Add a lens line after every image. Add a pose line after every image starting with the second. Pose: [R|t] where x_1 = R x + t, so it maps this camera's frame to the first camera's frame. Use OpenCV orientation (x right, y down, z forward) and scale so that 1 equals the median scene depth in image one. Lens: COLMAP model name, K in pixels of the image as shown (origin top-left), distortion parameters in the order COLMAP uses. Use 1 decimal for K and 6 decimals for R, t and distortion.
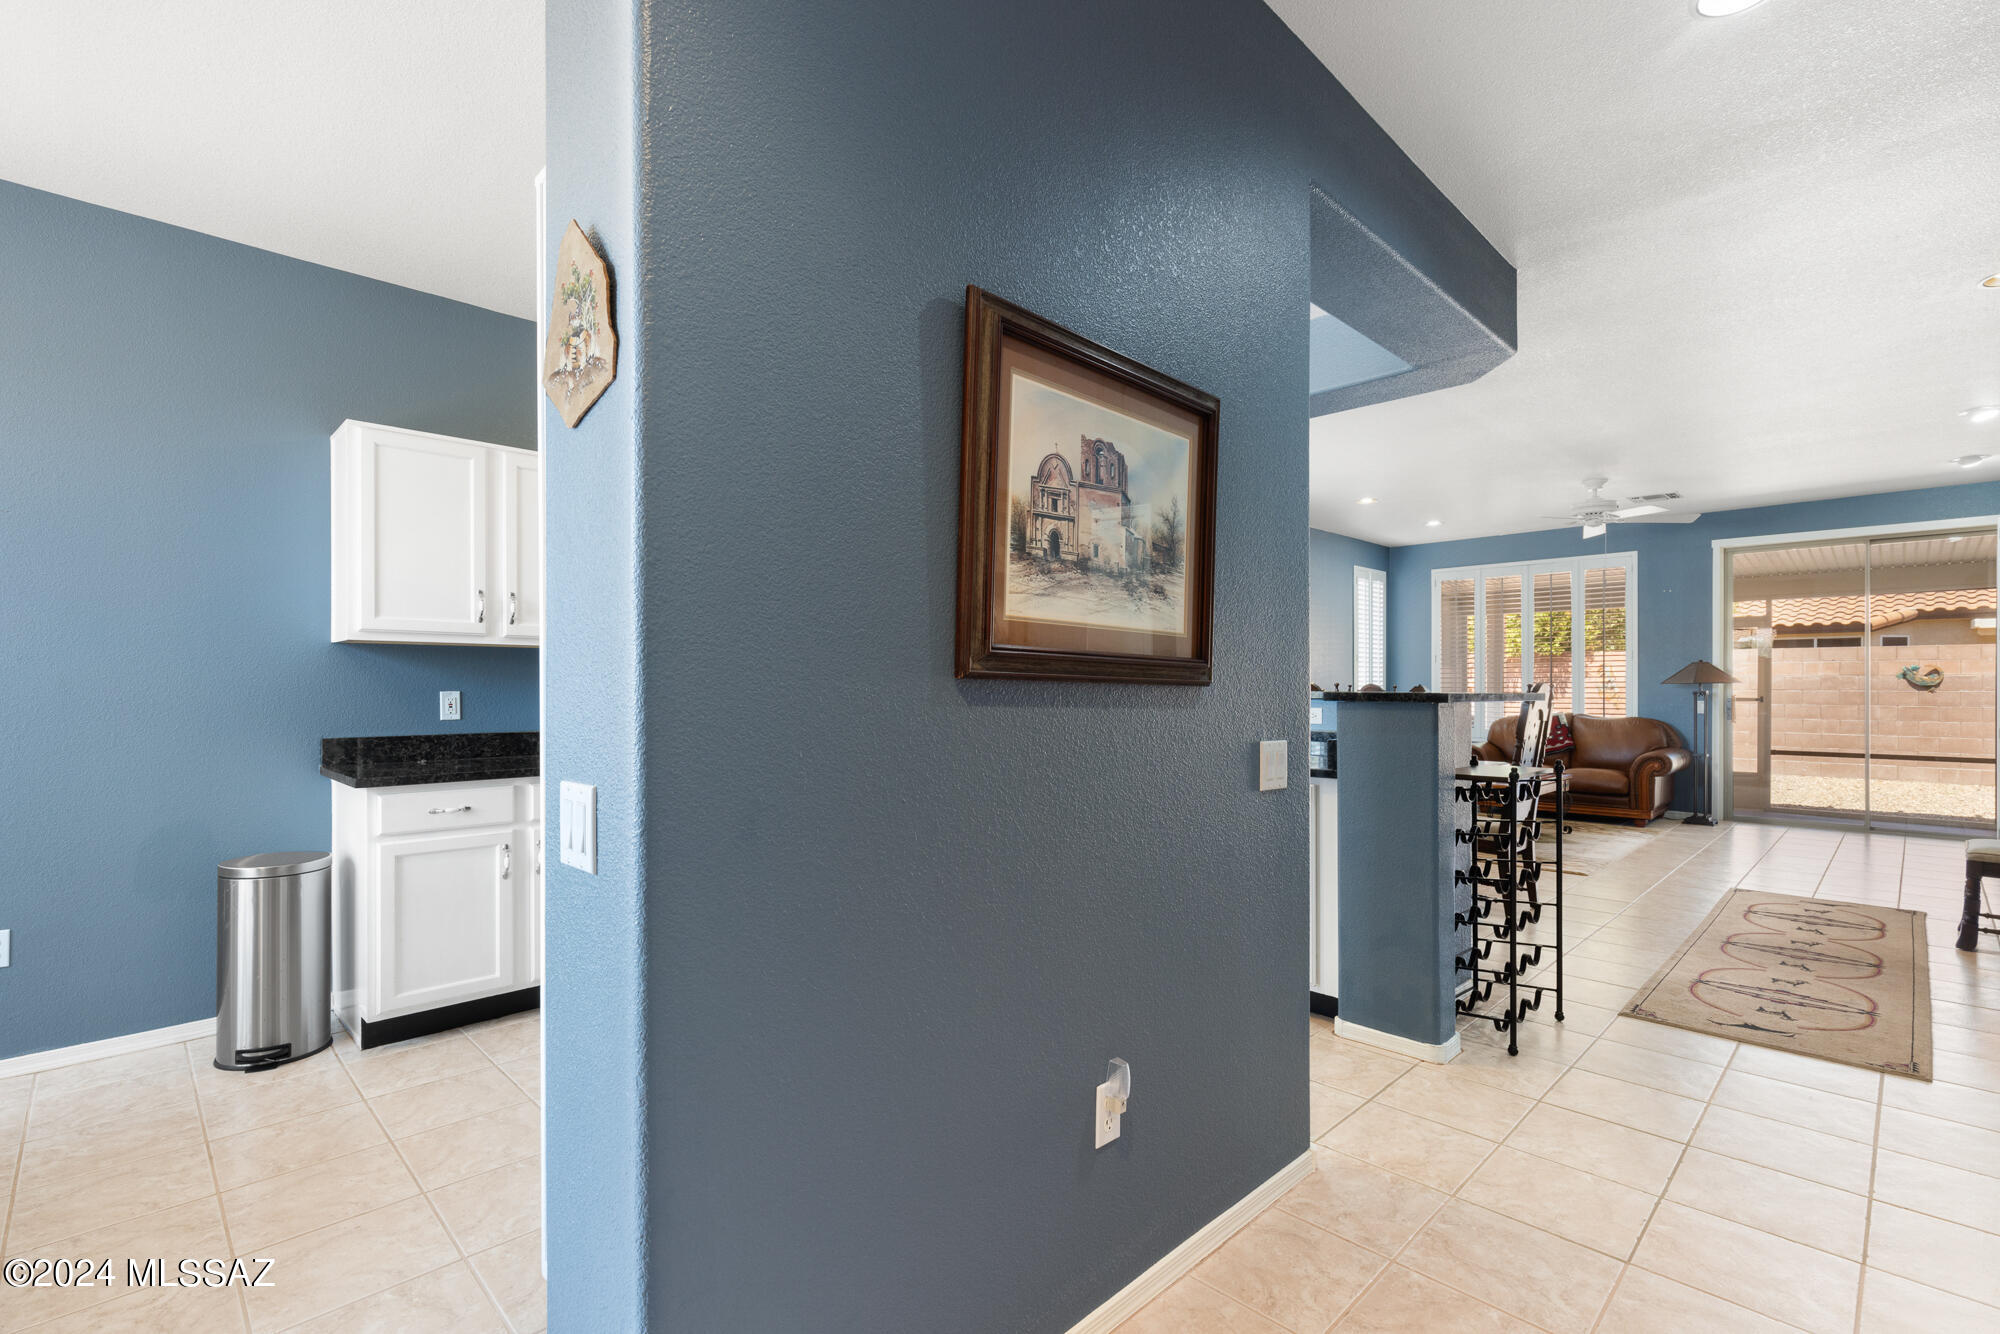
lens RADIAL K [[897.7, 0, 1006.6], [0, 897.7, 692.4], [0, 0, 1]] dist [0.002532, 0.000134]
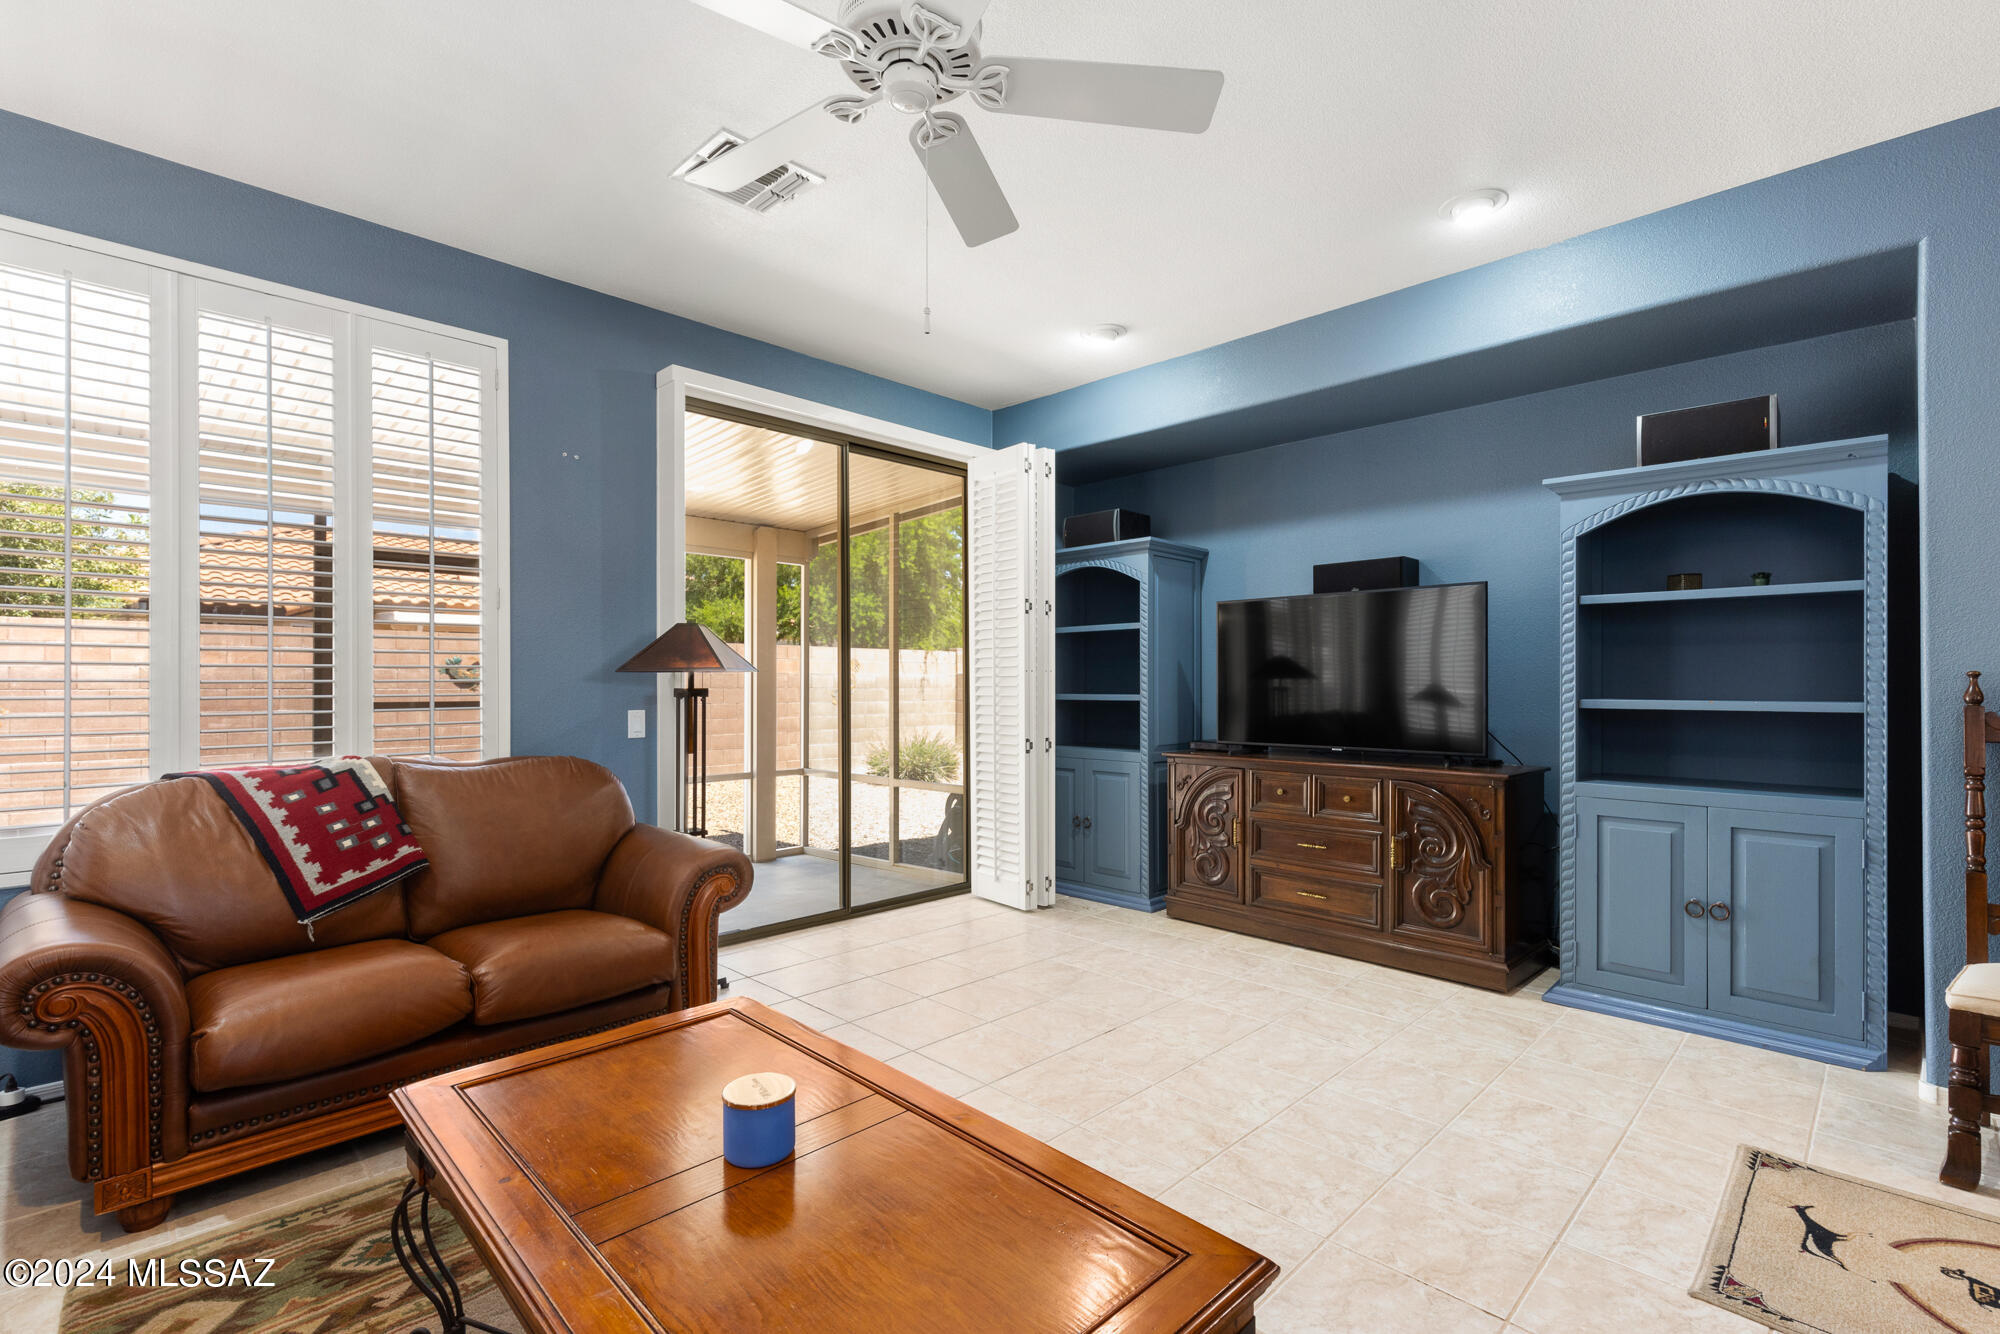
lens RADIAL K [[897.7, 0, 998.8], [0, 897.7, 675.3], [0, 0, 1]] dist [0.002532, 0.000134]
pose [[-0.003639, 0.011809, 0.999924, 0.322449], [0.007374, 0.999903, -0.011782, -0.001739], [-0.999966, 0.007331, -0.003725, 0.837789]]
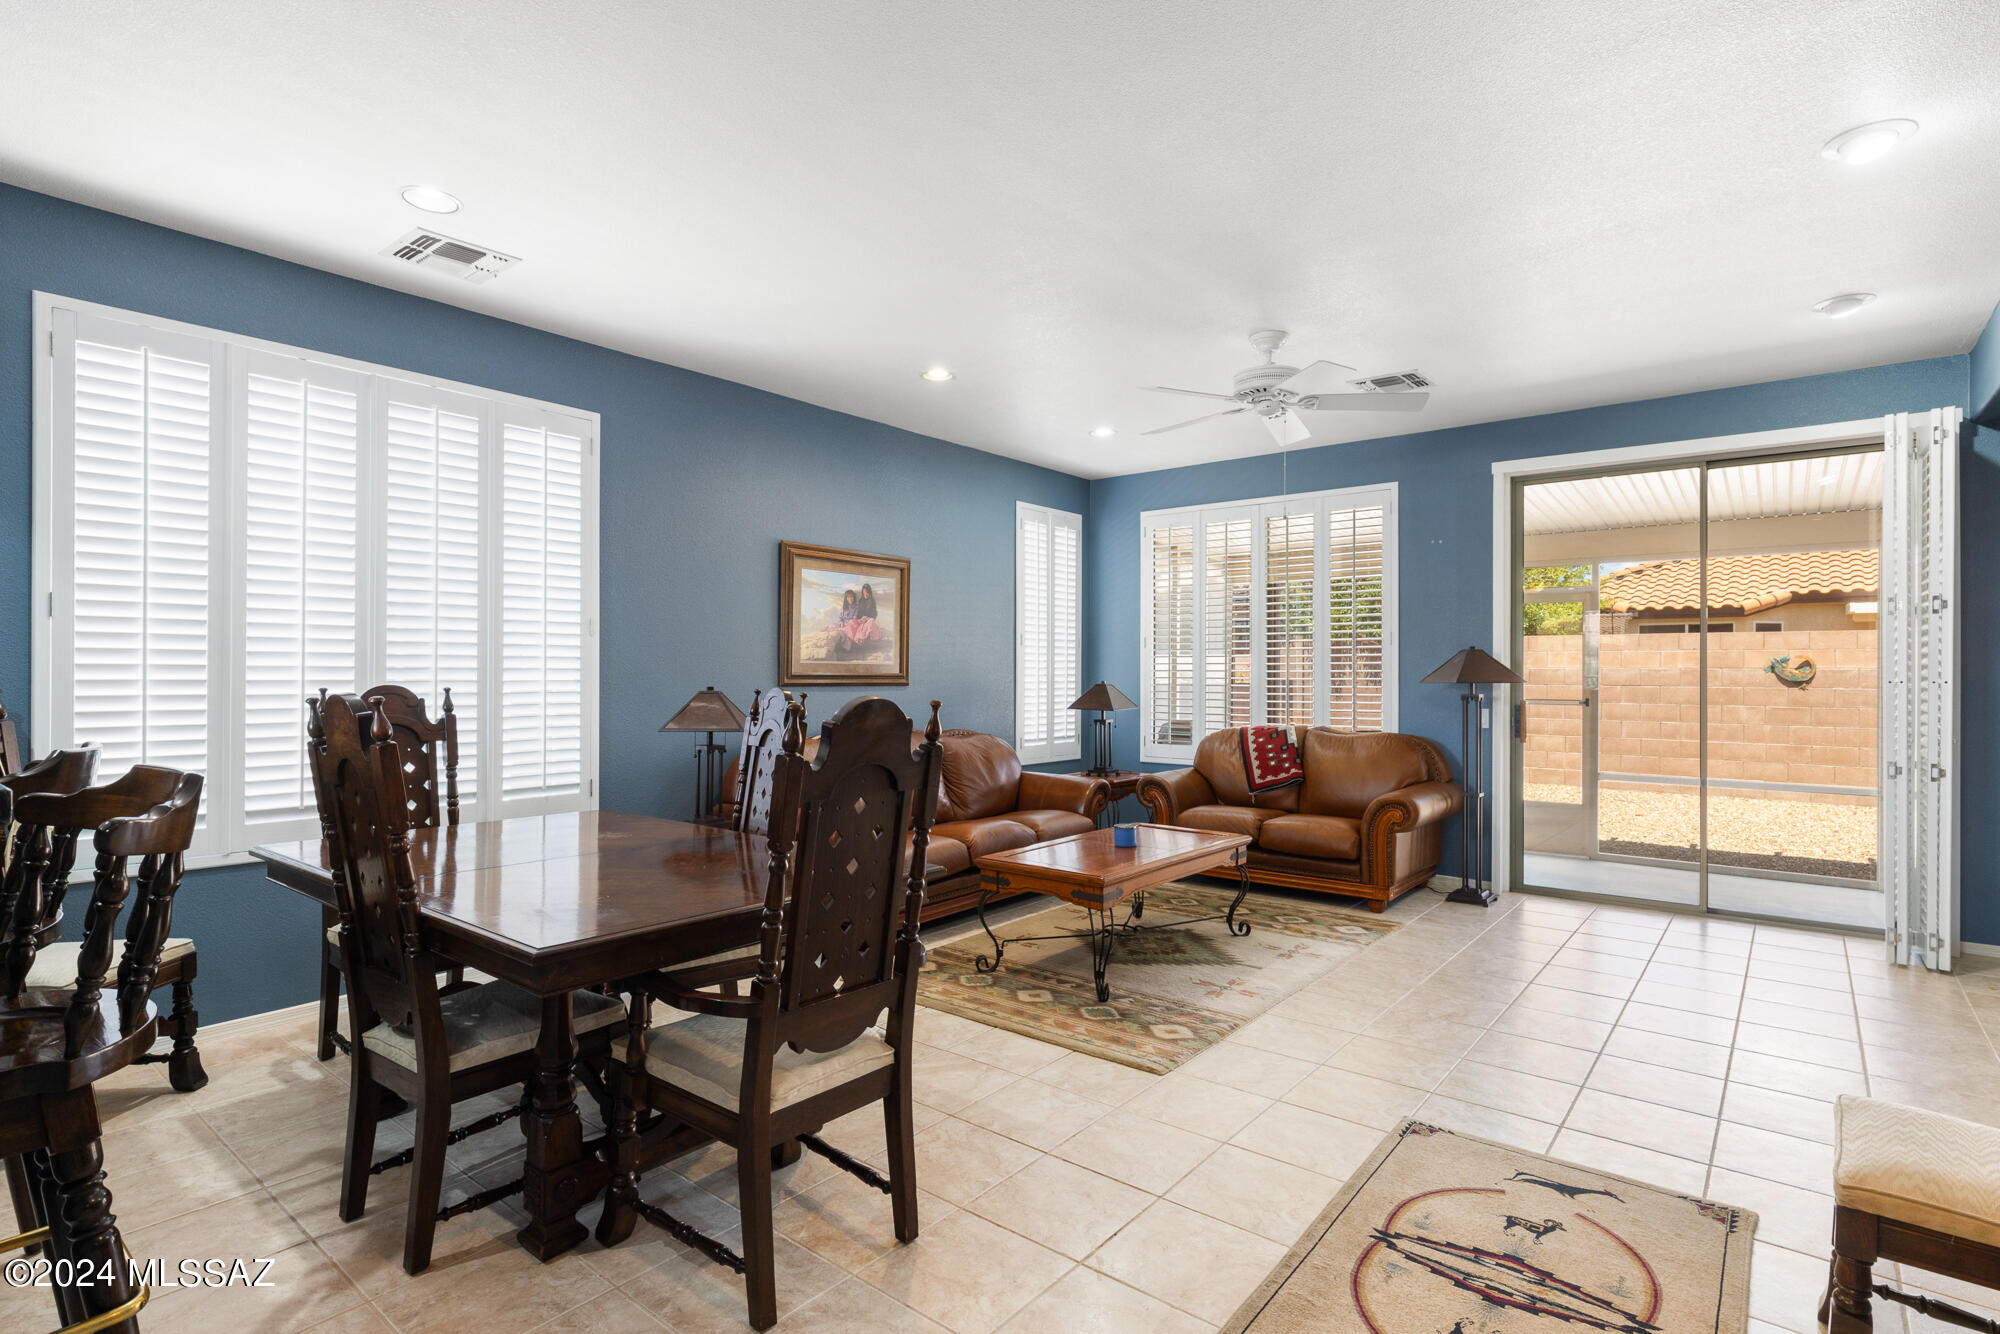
lens RADIAL K [[985.4, 0, 997.4], [0, 985.4, 676.9], [0, 0, 1]] dist [-0.004753, -0.001634]
pose [[0.994306, 0.003991, 0.106492, 0.353898], [-0.003804, 0.999991, -0.001961, -0.011551], [-0.106499, 0.001545, 0.994312, 0.331377]]
